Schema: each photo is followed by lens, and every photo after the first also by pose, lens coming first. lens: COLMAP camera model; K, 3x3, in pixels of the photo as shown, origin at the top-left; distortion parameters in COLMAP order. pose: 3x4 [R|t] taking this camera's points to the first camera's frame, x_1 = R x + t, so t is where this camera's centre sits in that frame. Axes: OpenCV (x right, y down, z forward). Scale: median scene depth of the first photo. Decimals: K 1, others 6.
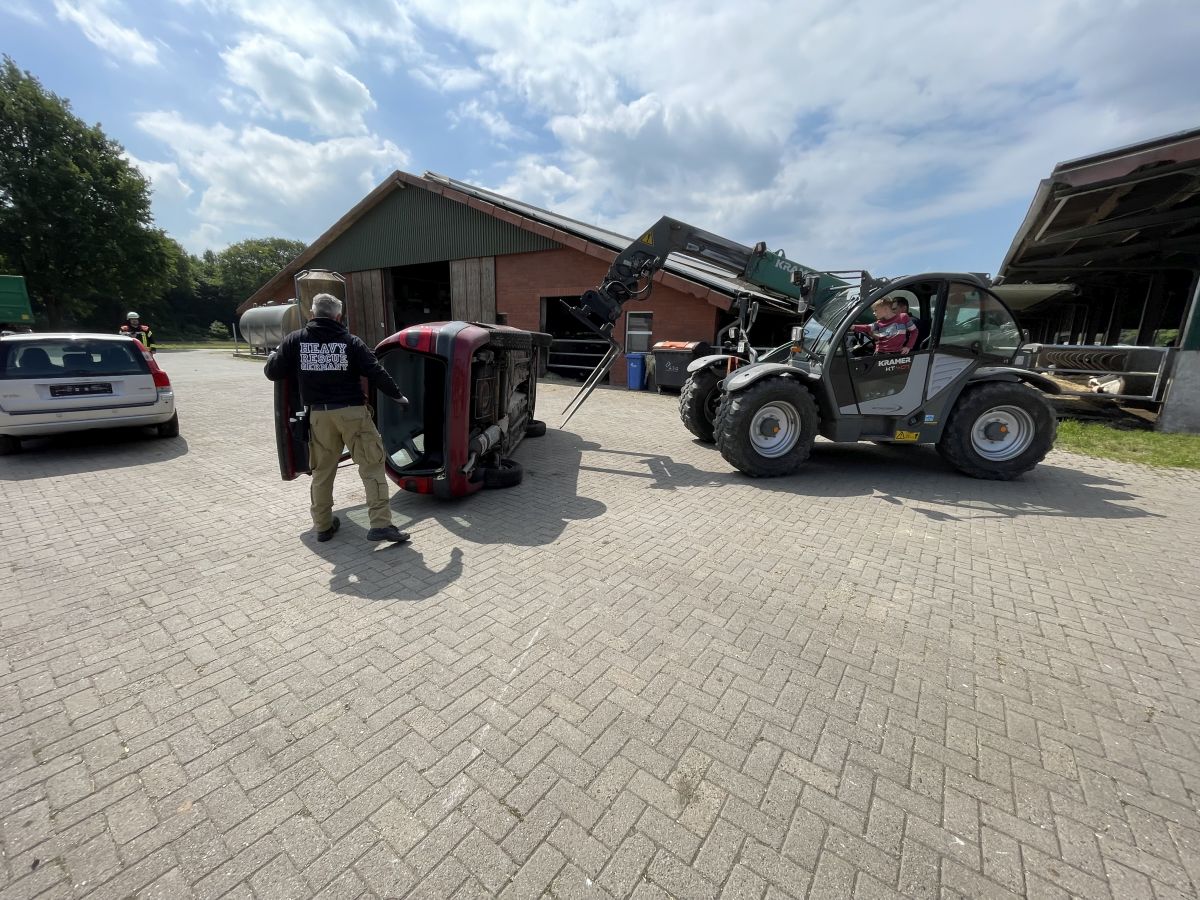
lens RADIAL K [[484.3, 0, 608.3], [0, 484.3, 452.0], [0, 0, 1]] dist [-0.004720, -0.000238]
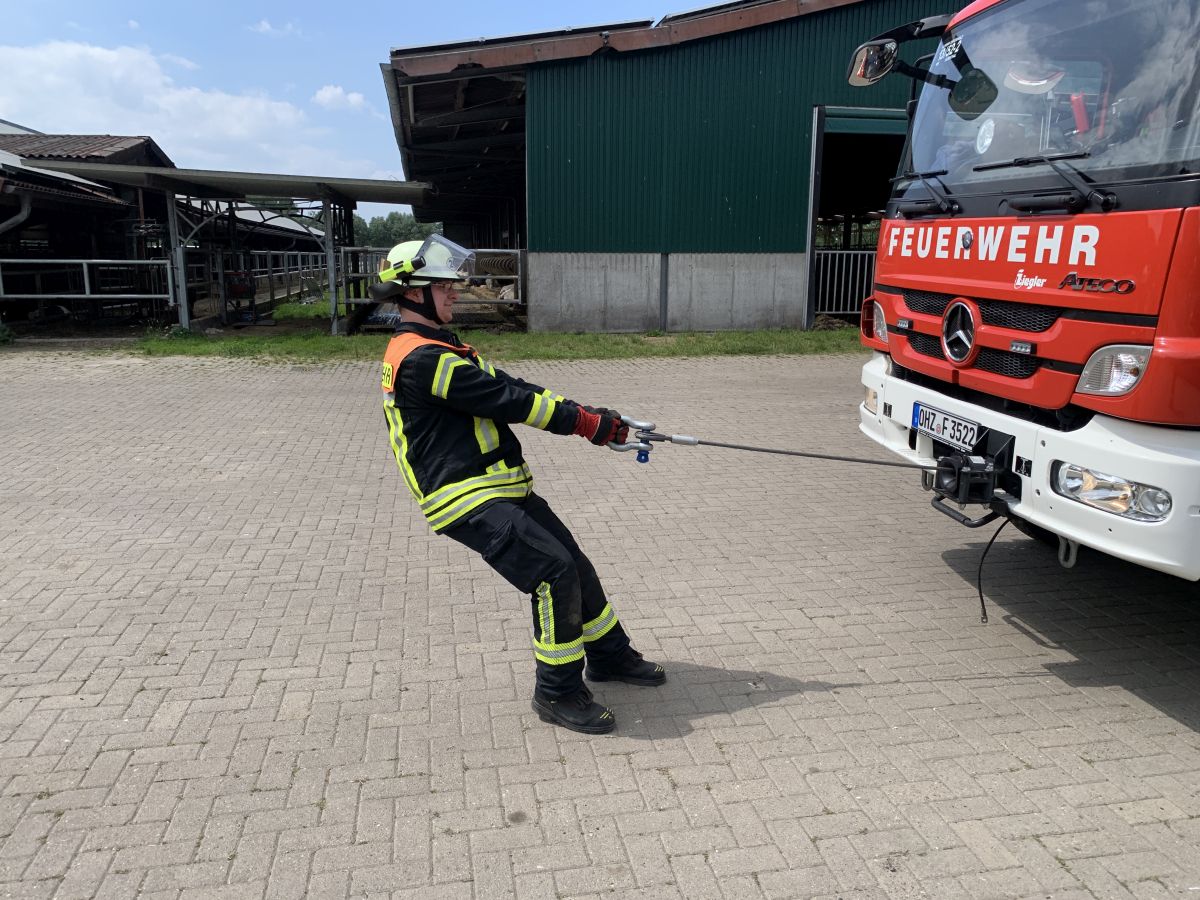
lens RADIAL K [[919.9, 0, 597.8], [0, 919.9, 446.9], [0, 0, 1]] dist [0.010577, 0.004011]
pose [[0.695959, -0.165570, 0.698733, -0.301078], [0.177184, 0.982564, 0.056346, 0.254112], [-0.695879, 0.084590, 0.713160, -1.051112]]
